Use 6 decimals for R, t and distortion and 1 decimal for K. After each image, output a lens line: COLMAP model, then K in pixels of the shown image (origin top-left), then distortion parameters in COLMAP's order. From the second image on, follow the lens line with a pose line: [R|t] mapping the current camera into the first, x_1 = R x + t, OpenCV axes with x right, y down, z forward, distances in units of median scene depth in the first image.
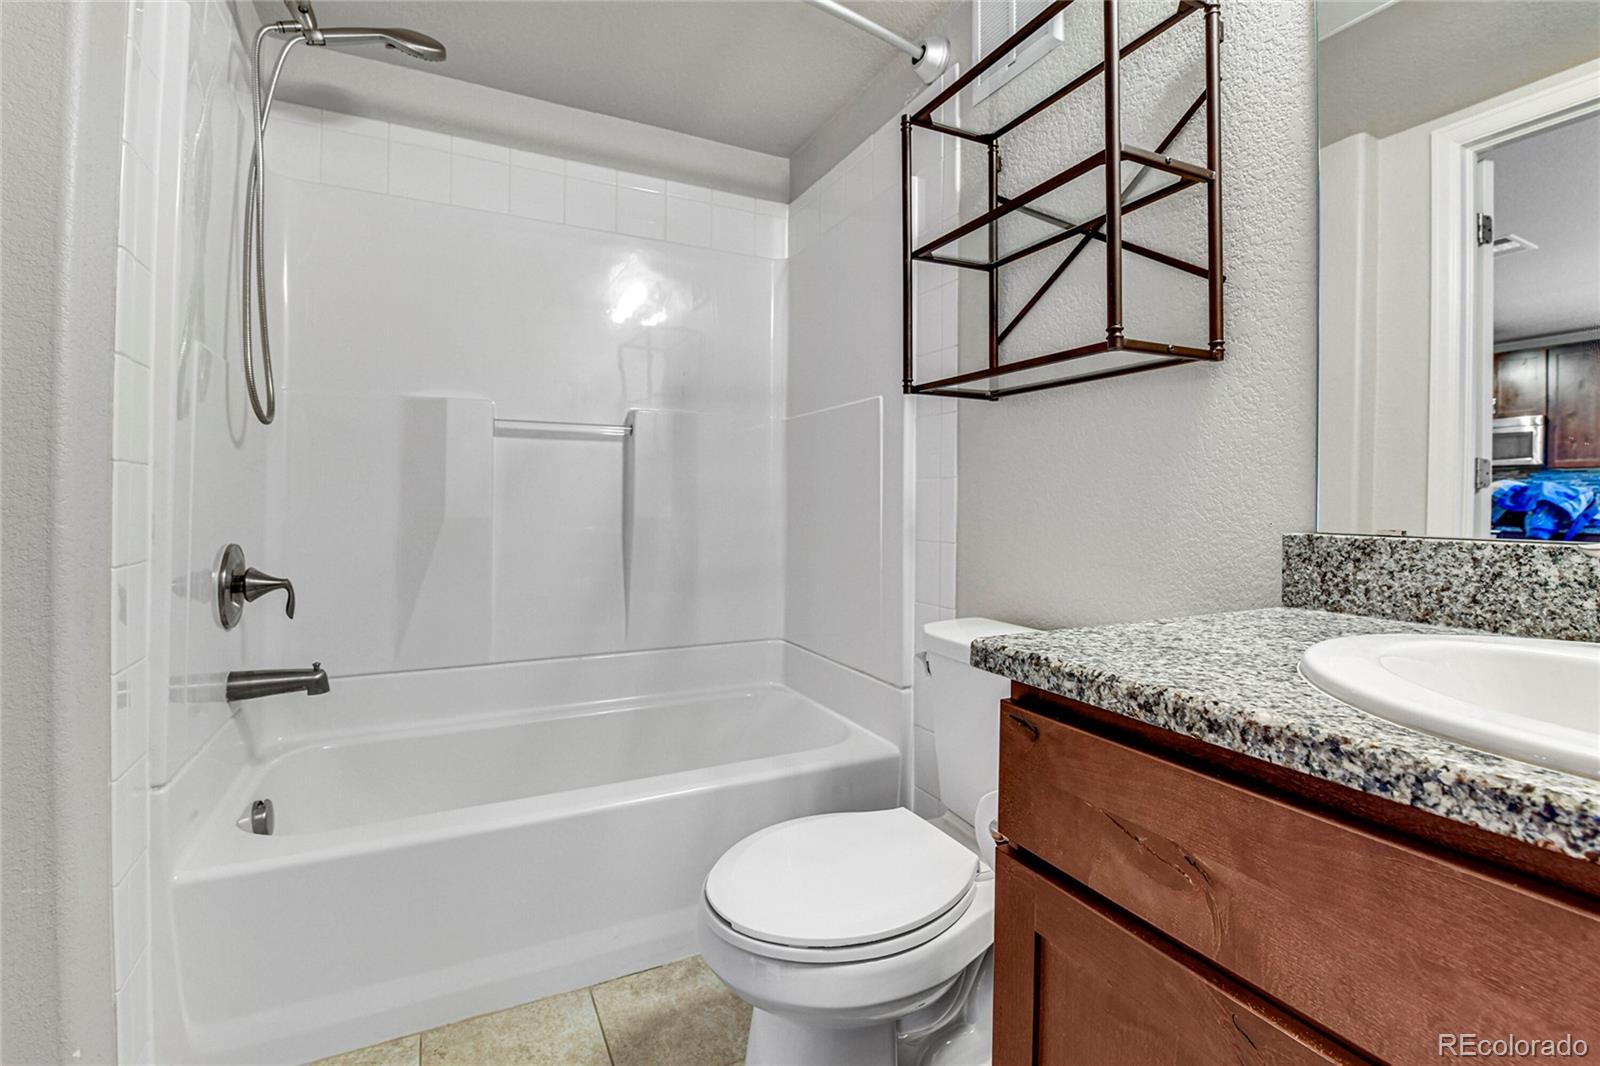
lens RADIAL K [[721.4, 0, 800.1], [0, 721.4, 494.5], [0, 0, 1]] dist [-0.000987, -0.012371]
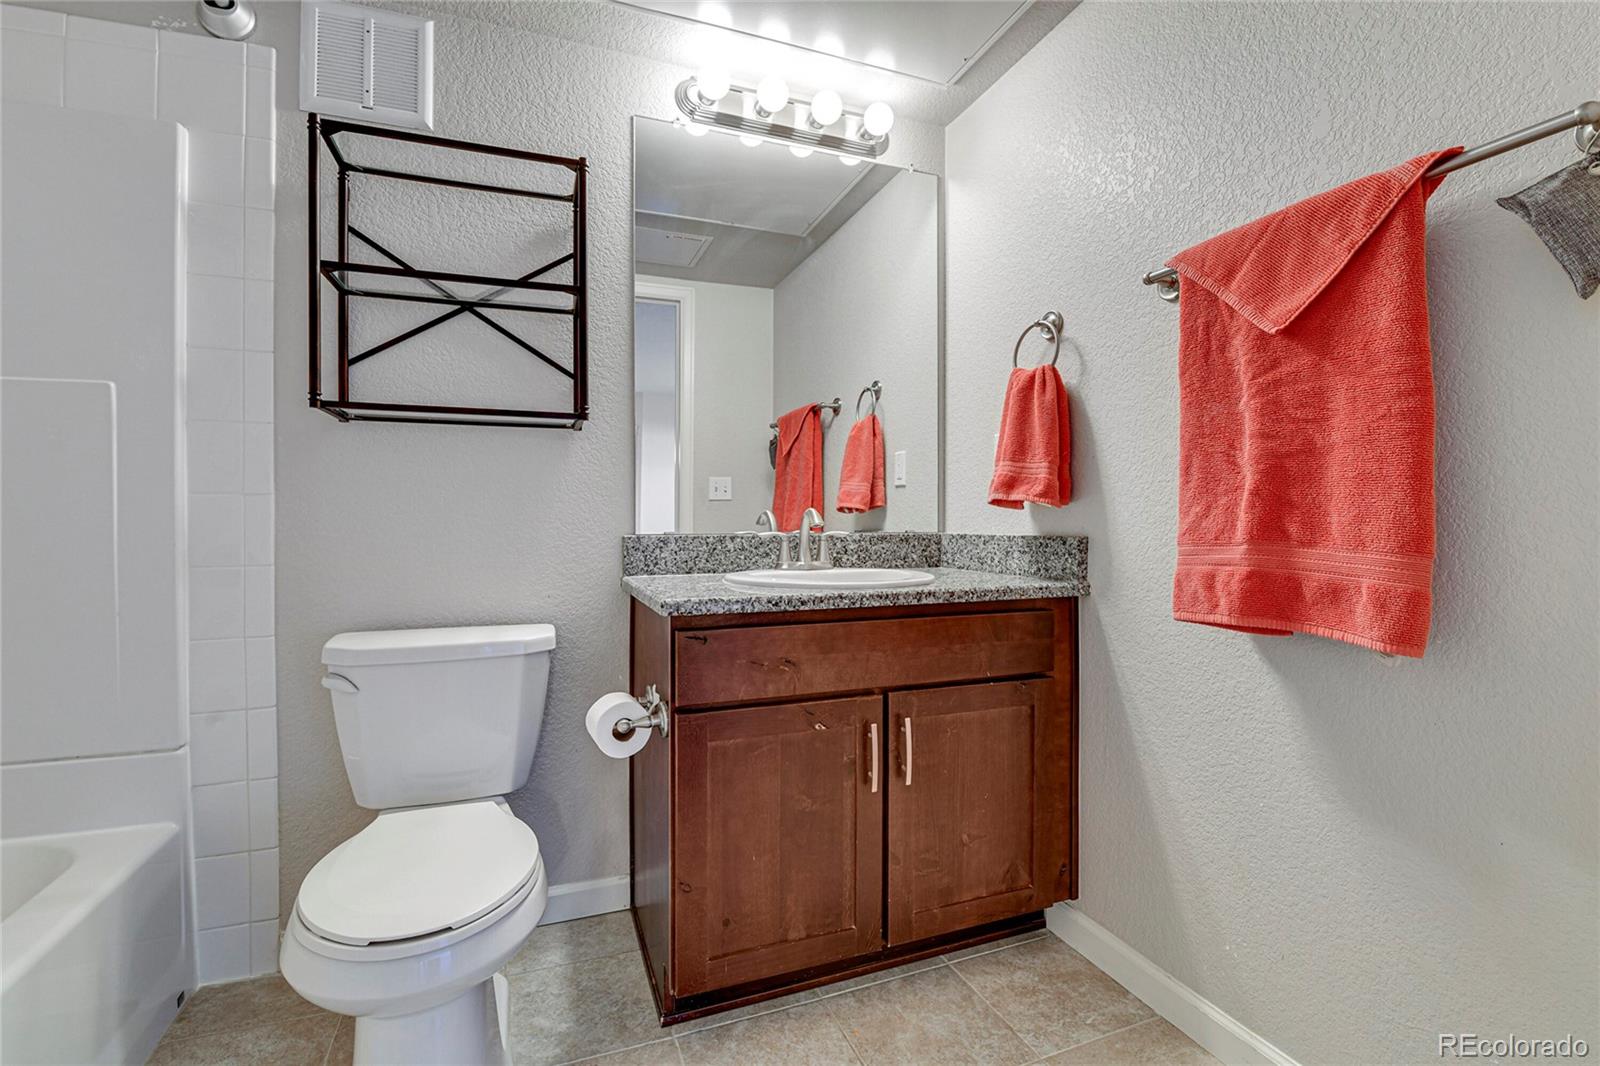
lens RADIAL K [[700.9, 0, 794.5], [0, 700.9, 521.6], [0, 0, 1]] dist [0.001714, 0.000195]
pose [[0.102233, -0.010780, 0.994702, -1.164844], [-0.004468, 0.999926, 0.011295, -0.003835], [-0.994750, -0.005599, 0.102178, 0.449936]]
